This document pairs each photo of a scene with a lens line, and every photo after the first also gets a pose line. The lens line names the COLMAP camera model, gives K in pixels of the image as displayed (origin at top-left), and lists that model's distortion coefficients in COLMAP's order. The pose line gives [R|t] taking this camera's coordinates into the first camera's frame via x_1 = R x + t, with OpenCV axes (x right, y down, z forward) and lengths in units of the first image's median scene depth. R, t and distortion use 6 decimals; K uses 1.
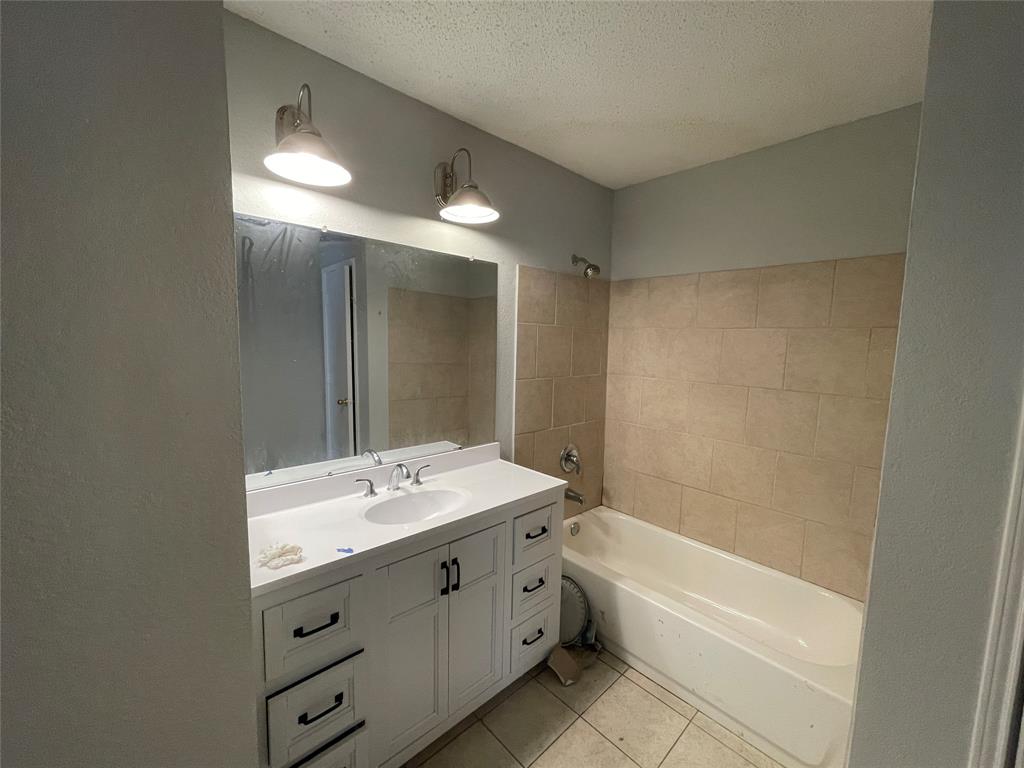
lens RADIAL K [[411.8, 0, 509.6], [0, 411.8, 382.5], [0, 0, 1]] dist [-0.003699, 0.000371]
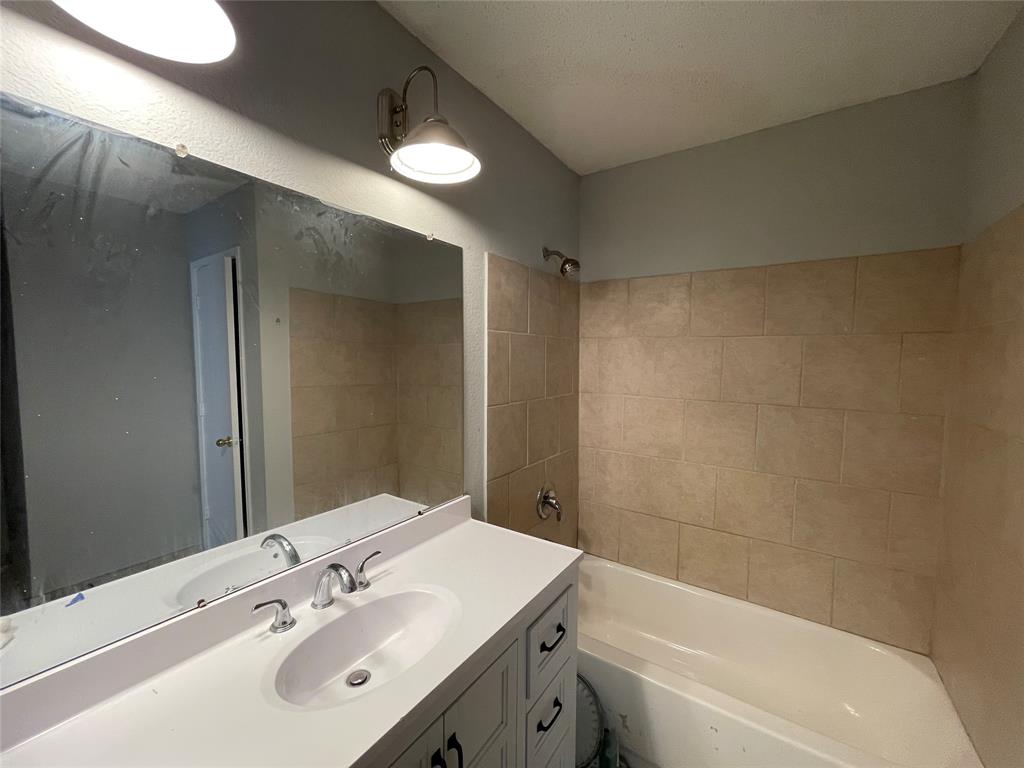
lens RADIAL K [[410.1, 0, 507.7], [0, 410.1, 381.8], [0, 0, 1]] dist [-0.012845, 0.006032]
pose [[0.974812, -0.029060, 0.221128, -0.109478], [0.036822, 0.998839, -0.031060, -0.027383], [-0.219968, 0.038420, 0.974750, 0.269463]]
